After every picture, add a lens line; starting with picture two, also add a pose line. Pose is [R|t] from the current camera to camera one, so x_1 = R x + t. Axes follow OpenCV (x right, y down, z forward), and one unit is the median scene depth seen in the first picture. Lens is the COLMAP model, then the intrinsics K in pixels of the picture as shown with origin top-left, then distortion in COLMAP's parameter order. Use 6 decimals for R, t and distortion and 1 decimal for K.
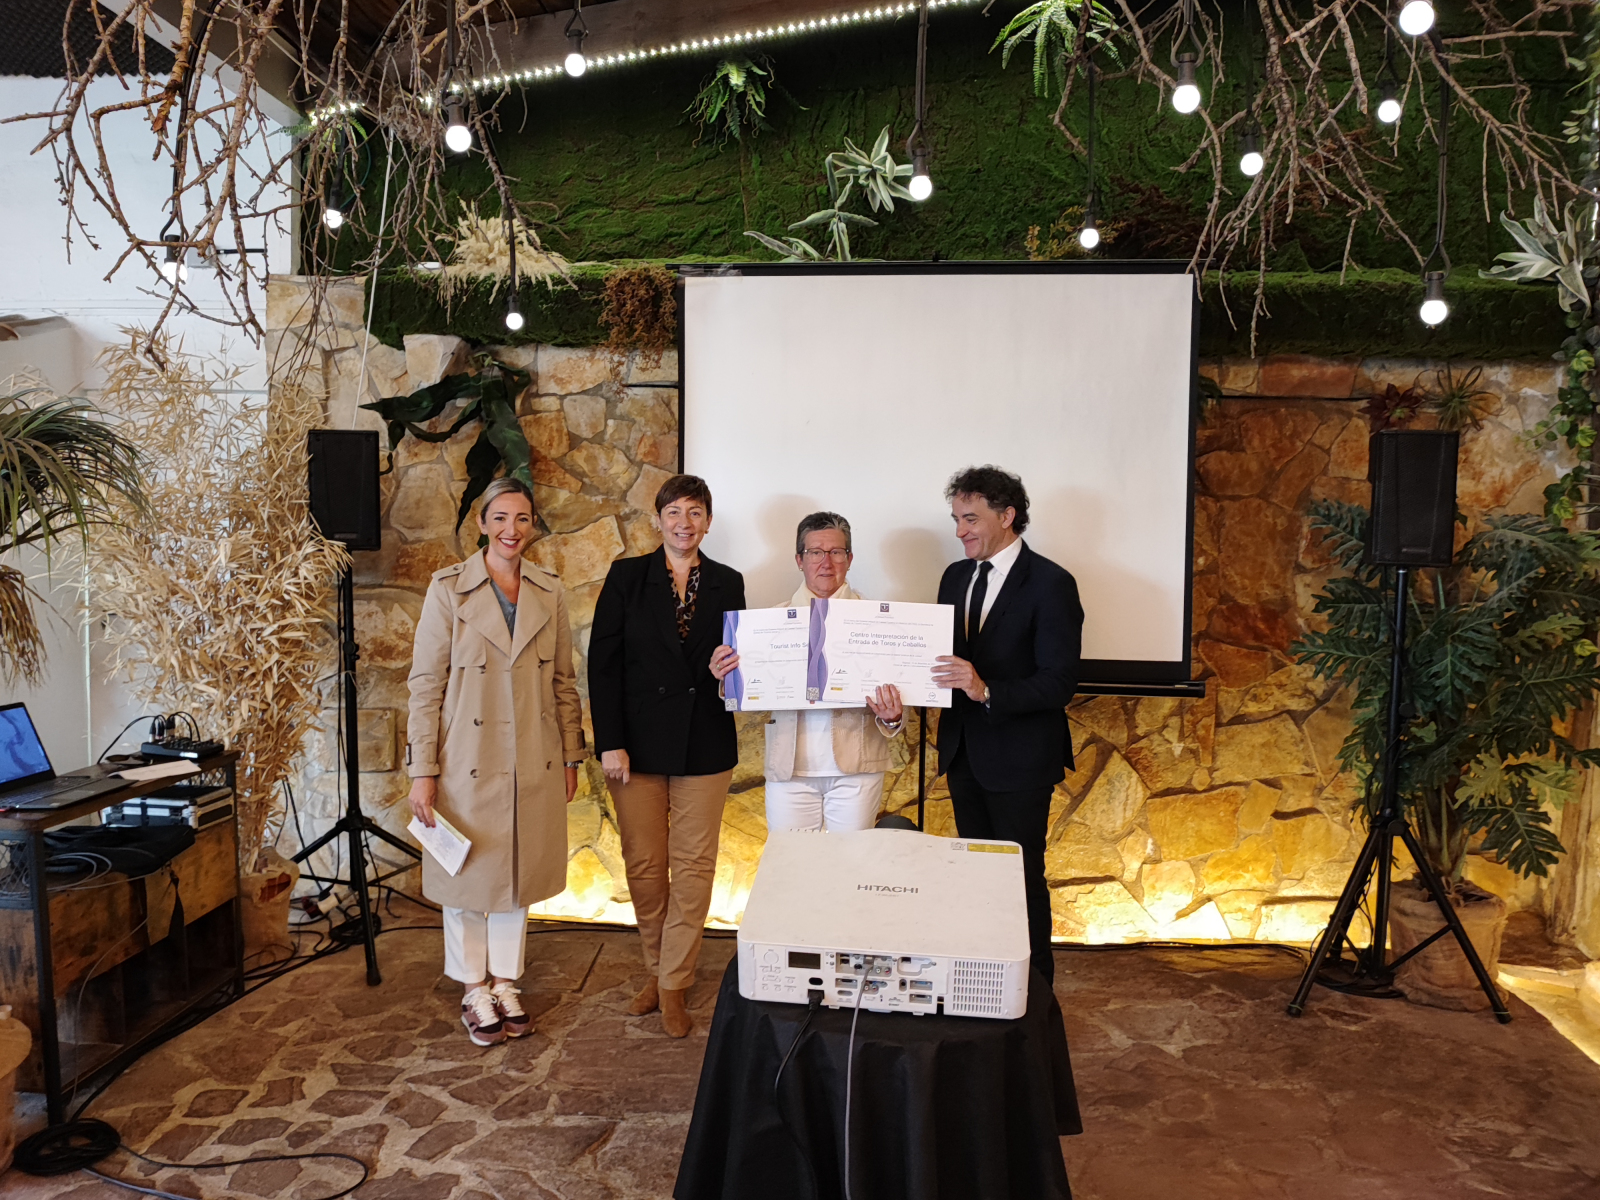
lens RADIAL K [[1189.7, 0, 801.0], [0, 1189.7, 601.4], [0, 0, 1]] dist [0.002980, -0.062940]
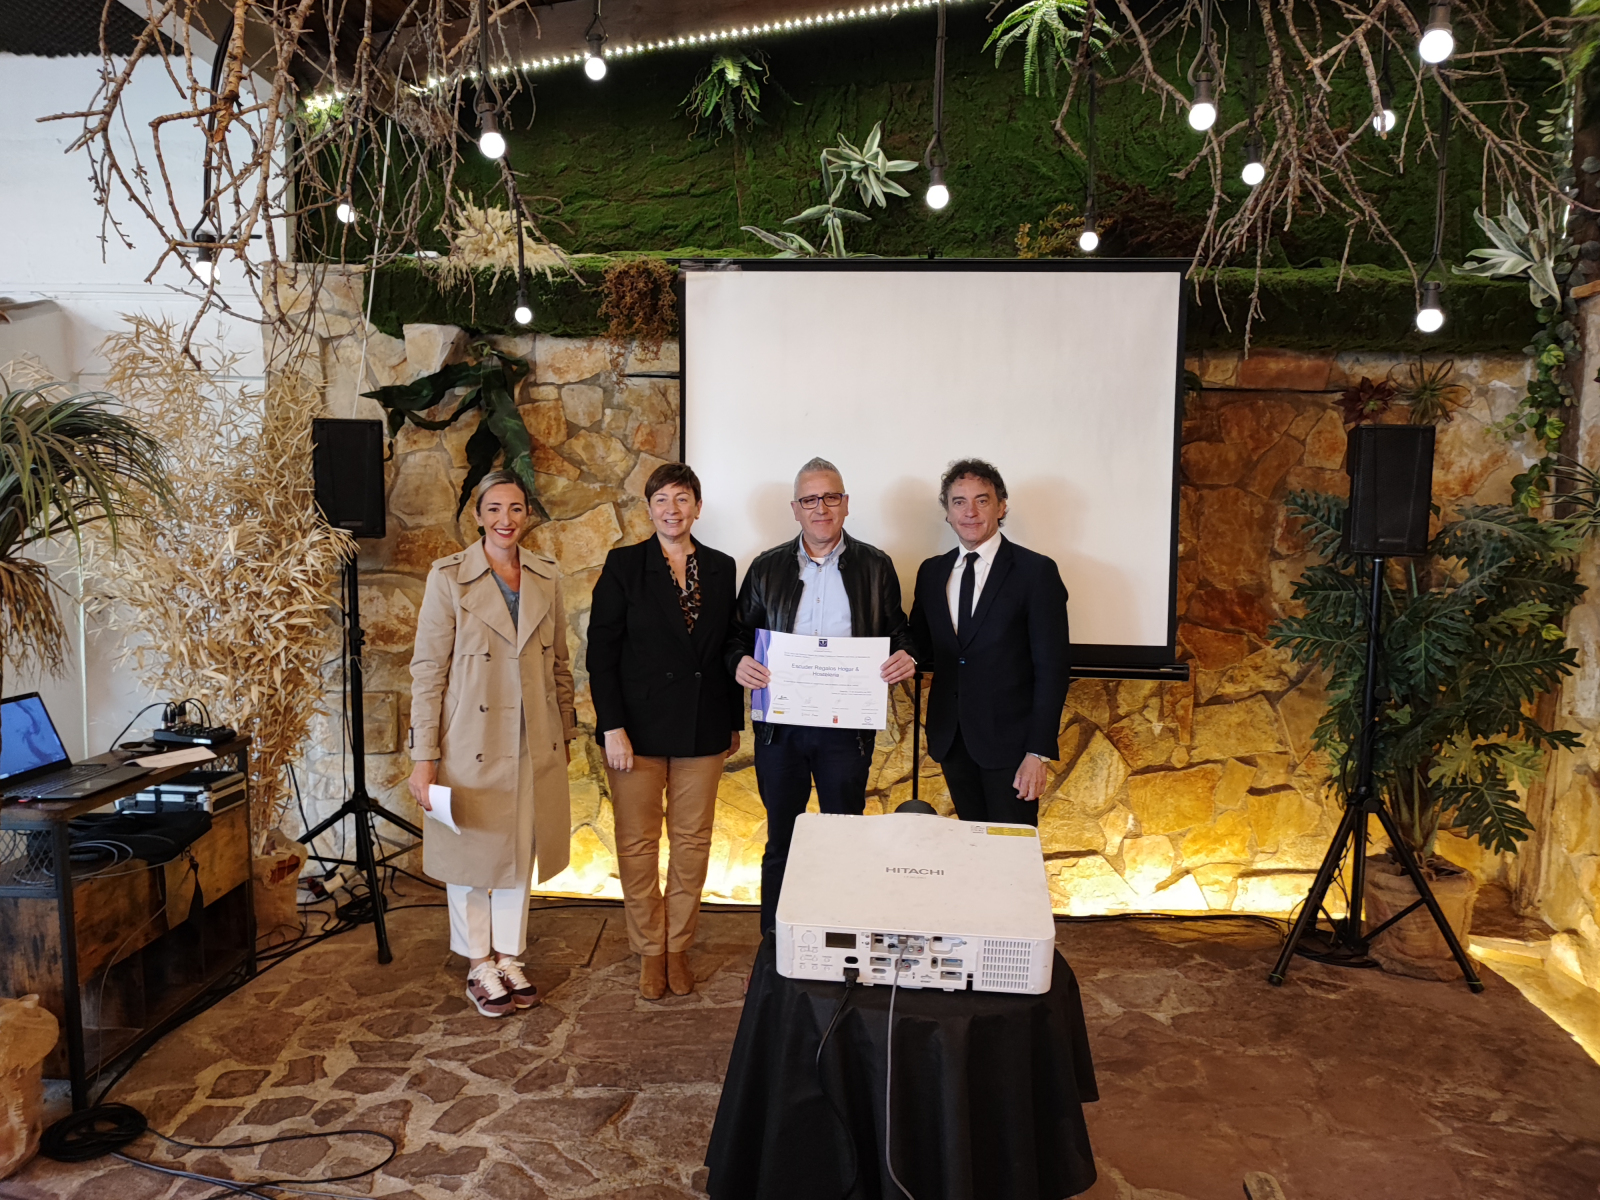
lens RADIAL K [[1169.0, 0, 795.4], [0, 1169.0, 598.1], [0, 0, 1]] dist [0.022224, -0.053737]
pose [[0.999568, -0.001048, 0.029365, -0.032487], [0.000501, 0.999826, 0.018623, -0.010006], [-0.029380, -0.018600, 0.999395, -0.014474]]
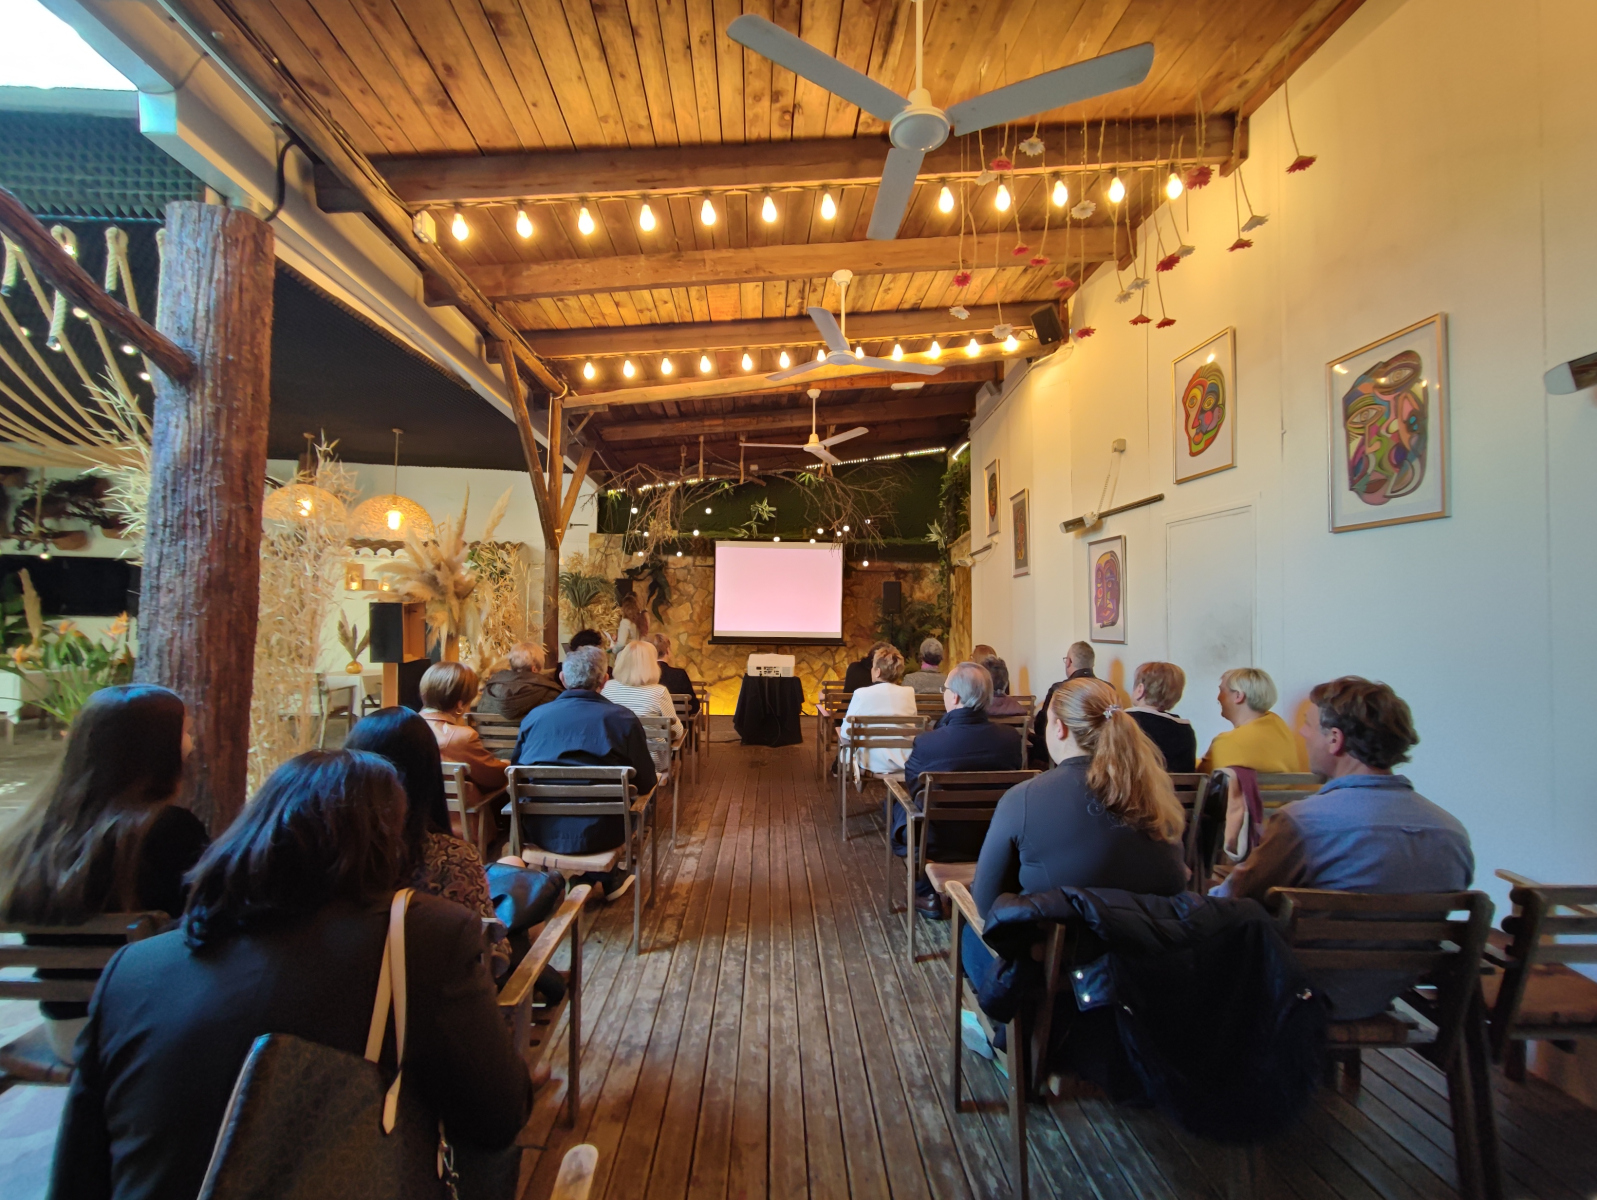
lens RADIAL K [[785.9, 0, 801.4], [0, 785.9, 572.2], [0, 0, 1]] dist [0.012906, 0.000295]
pose [[0.990736, 0.007983, 0.135567, -0.165044], [0.009228, 0.992006, -0.125854, 0.154924], [-0.135488, 0.125939, 0.982742, -1.534232]]
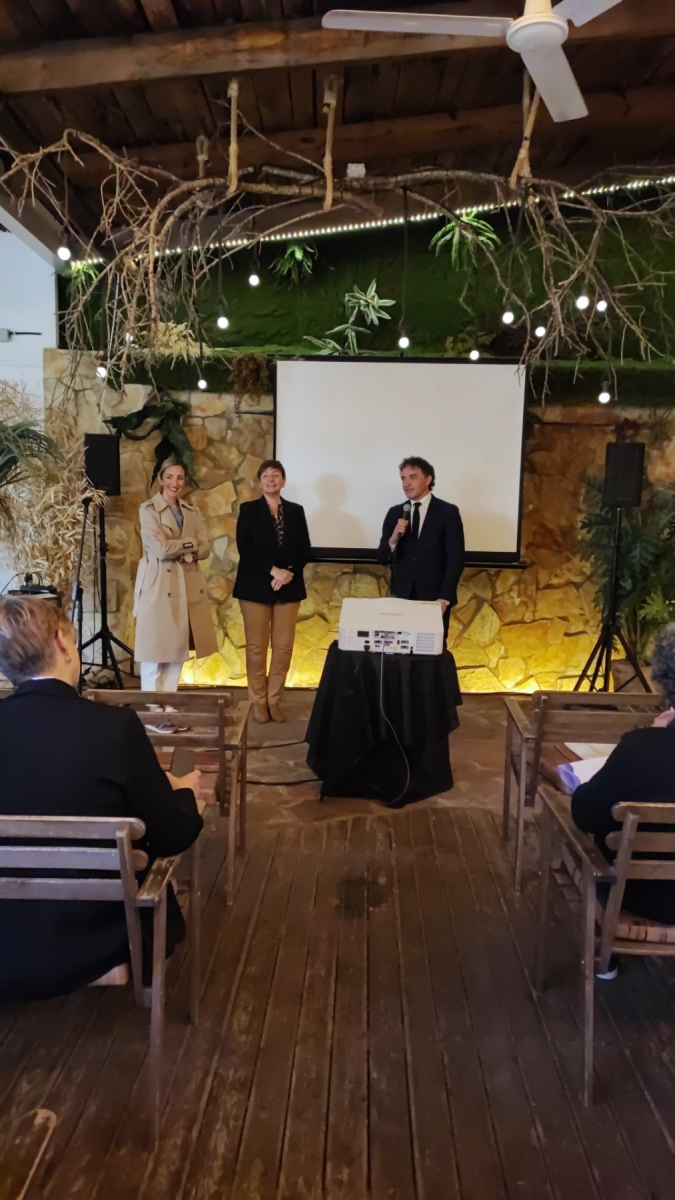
lens RADIAL K [[889.2, 0, 320.0], [0, 889.2, 598.0], [0, 0, 1]] dist [0.046993, -0.001423]
pose [[0.998574, 0.004797, 0.053166, -0.100899], [-0.007126, 0.999020, 0.043694, 0.060658], [-0.052905, -0.044010, 0.997629, -0.515659]]
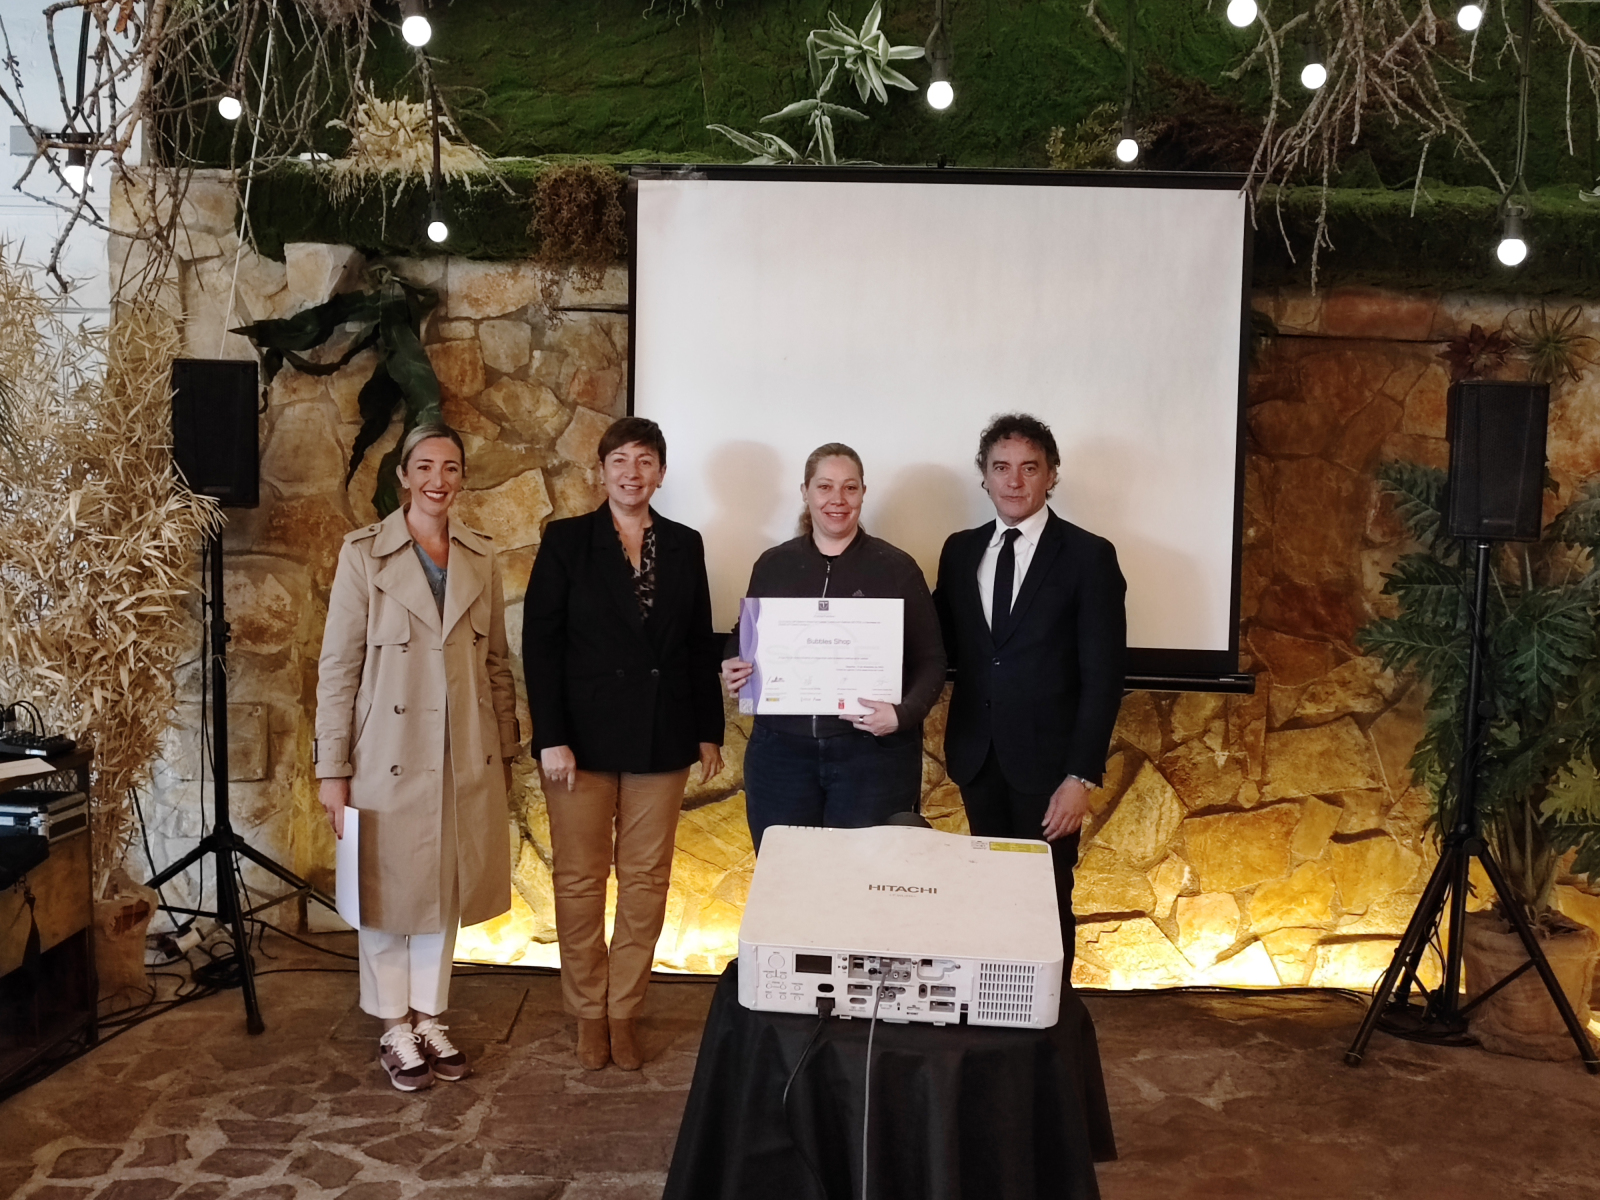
lens RADIAL K [[1564.7, 0, 794.8], [0, 1564.7, 600.8], [0, 0, 1]] dist [-0.044432, -0.015715]
pose [[0.999094, 0.009499, 0.041487, -0.030151], [-0.009845, 0.999918, 0.008166, 0.008616], [-0.041406, -0.008567, 0.999106, -0.083358]]
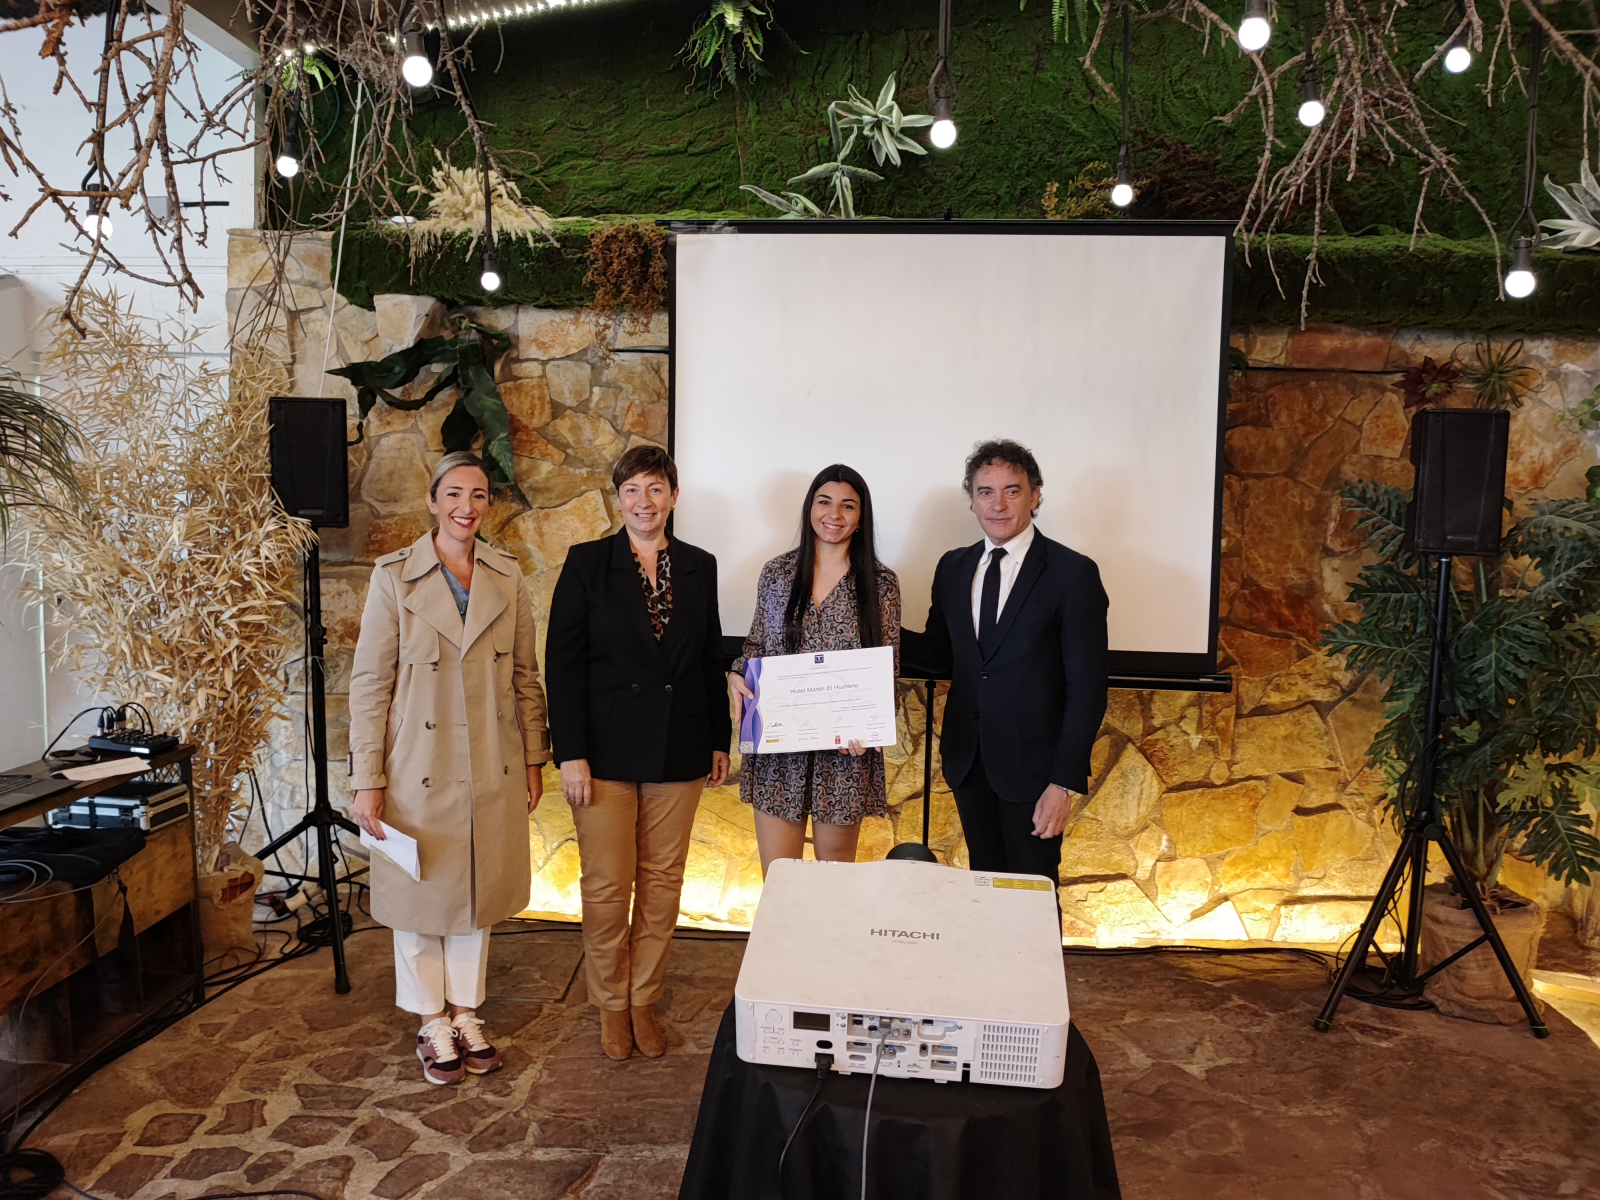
lens RADIAL K [[1193.6, 0, 803.1], [0, 1193.6, 598.0], [0, 0, 1]] dist [-0.007070, -0.056844]
pose [[0.999931, 0.005536, 0.010333, -0.006851], [-0.005833, 0.999562, 0.029021, -0.017100], [-0.010168, -0.029079, 0.999525, 0.063082]]
